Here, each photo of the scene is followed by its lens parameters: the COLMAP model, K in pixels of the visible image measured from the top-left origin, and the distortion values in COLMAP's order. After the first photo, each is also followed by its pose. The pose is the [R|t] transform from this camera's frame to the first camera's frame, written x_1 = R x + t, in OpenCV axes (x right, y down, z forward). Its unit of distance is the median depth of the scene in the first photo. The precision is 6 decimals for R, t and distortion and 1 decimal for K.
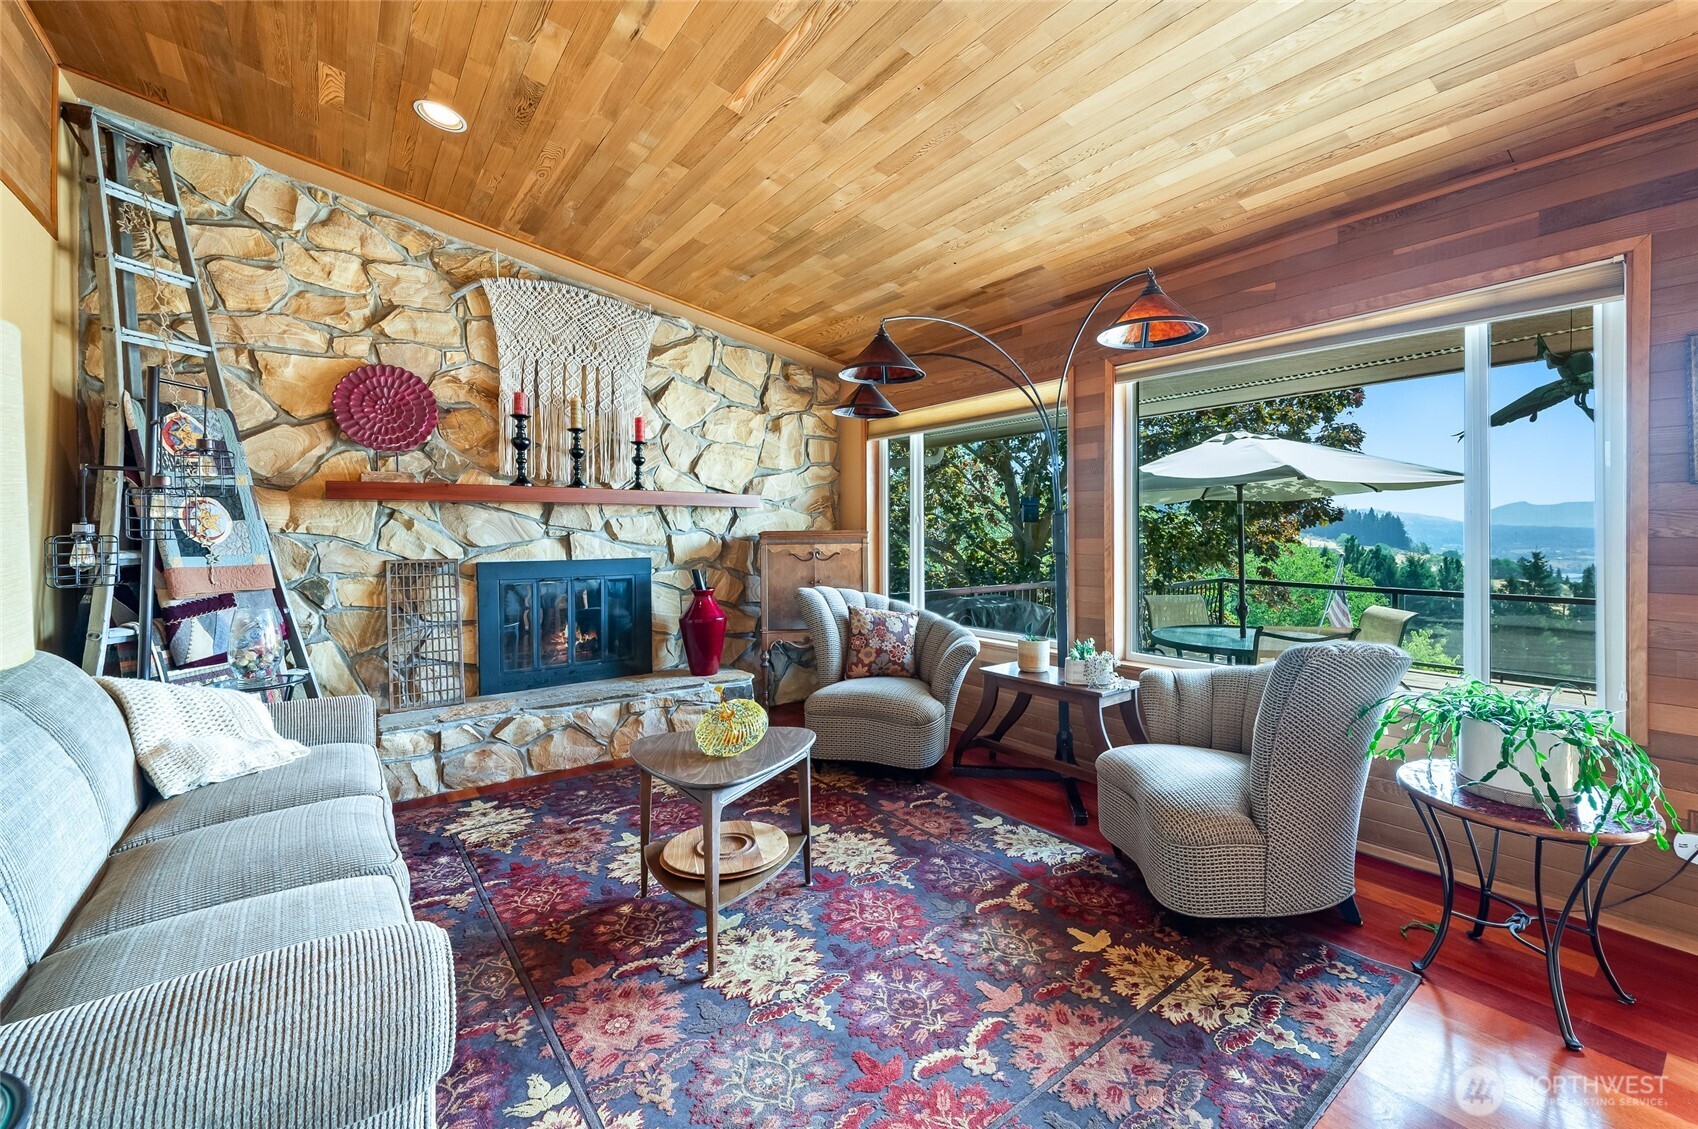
lens RADIAL K [[675.4, 0, 859.8], [0, 675.4, 536.0], [0, 0, 1]] dist [-0.002041, 0.000897]
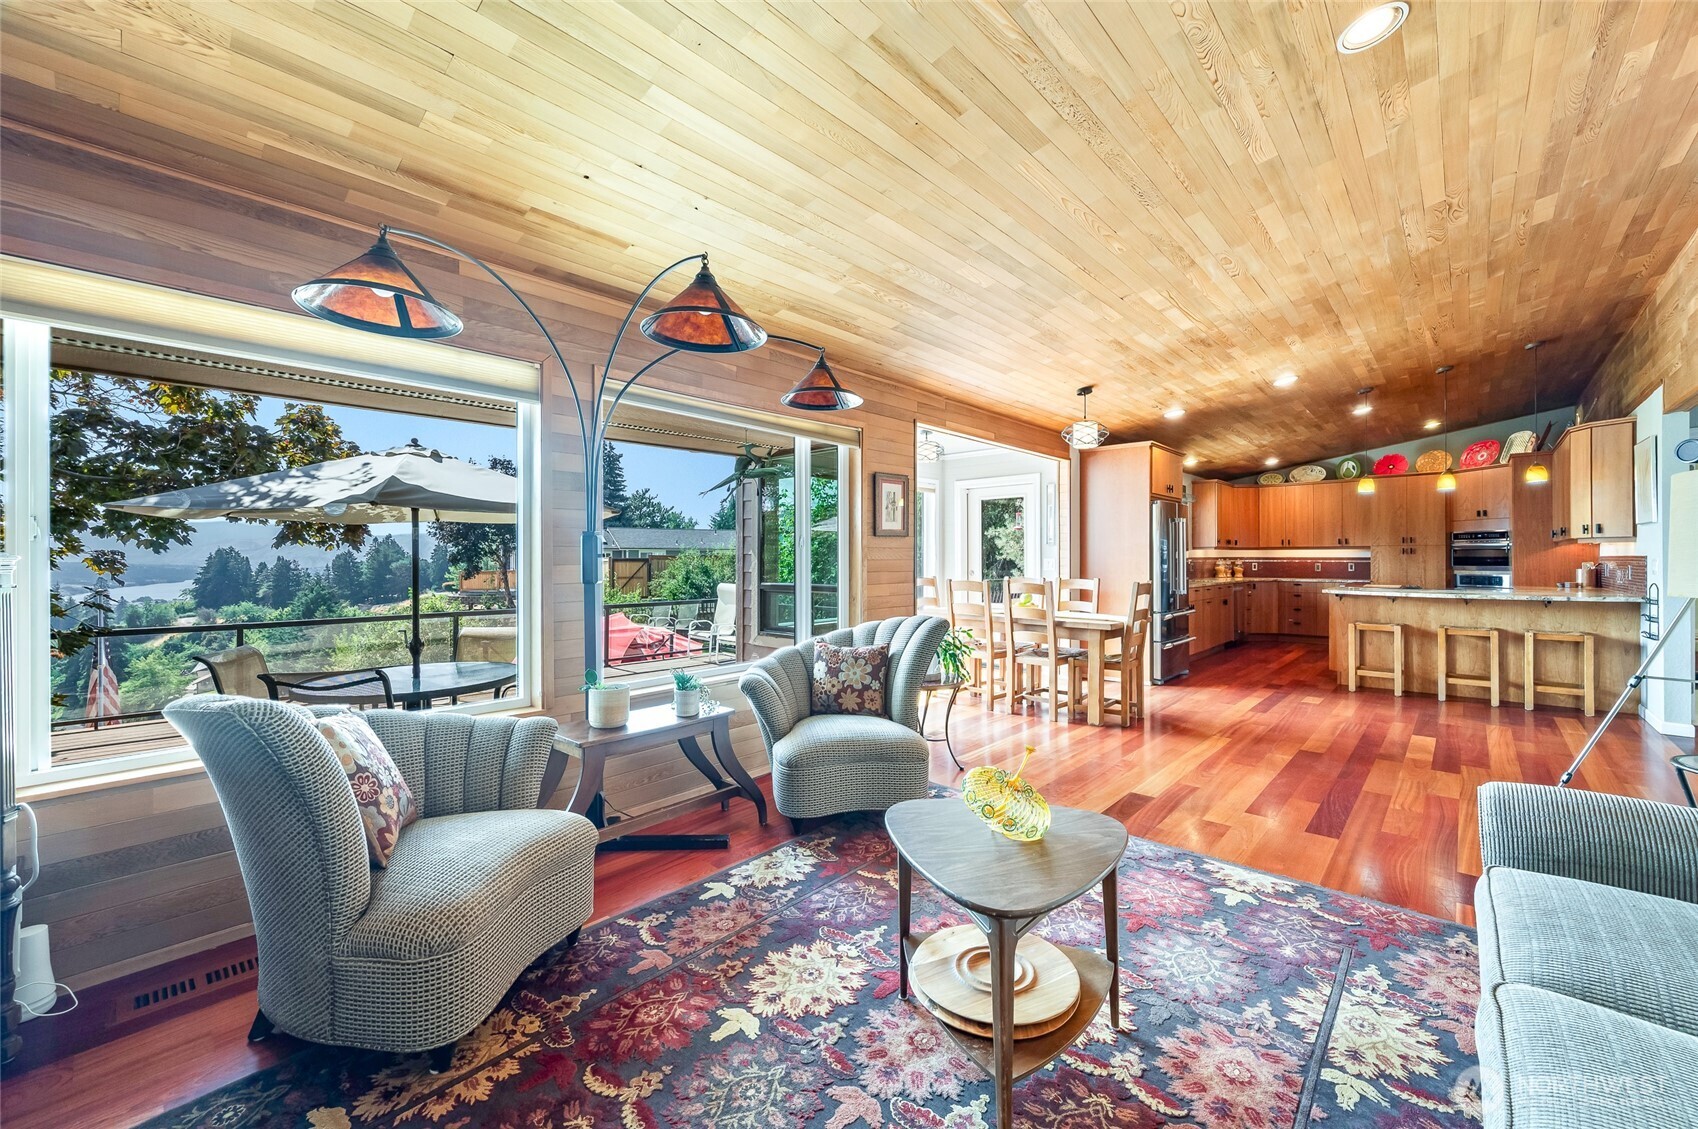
lens RADIAL K [[675.4, 0, 853.3], [0, 675.4, 557.9], [0, 0, 1]] dist [-0.002041, 0.000897]
pose [[-0.164677, 0.000333, 0.986348, -0.632875], [0.004411, 0.999990, 0.000399, -0.003313], [-0.986338, 0.004417, -0.164677, 0.881867]]
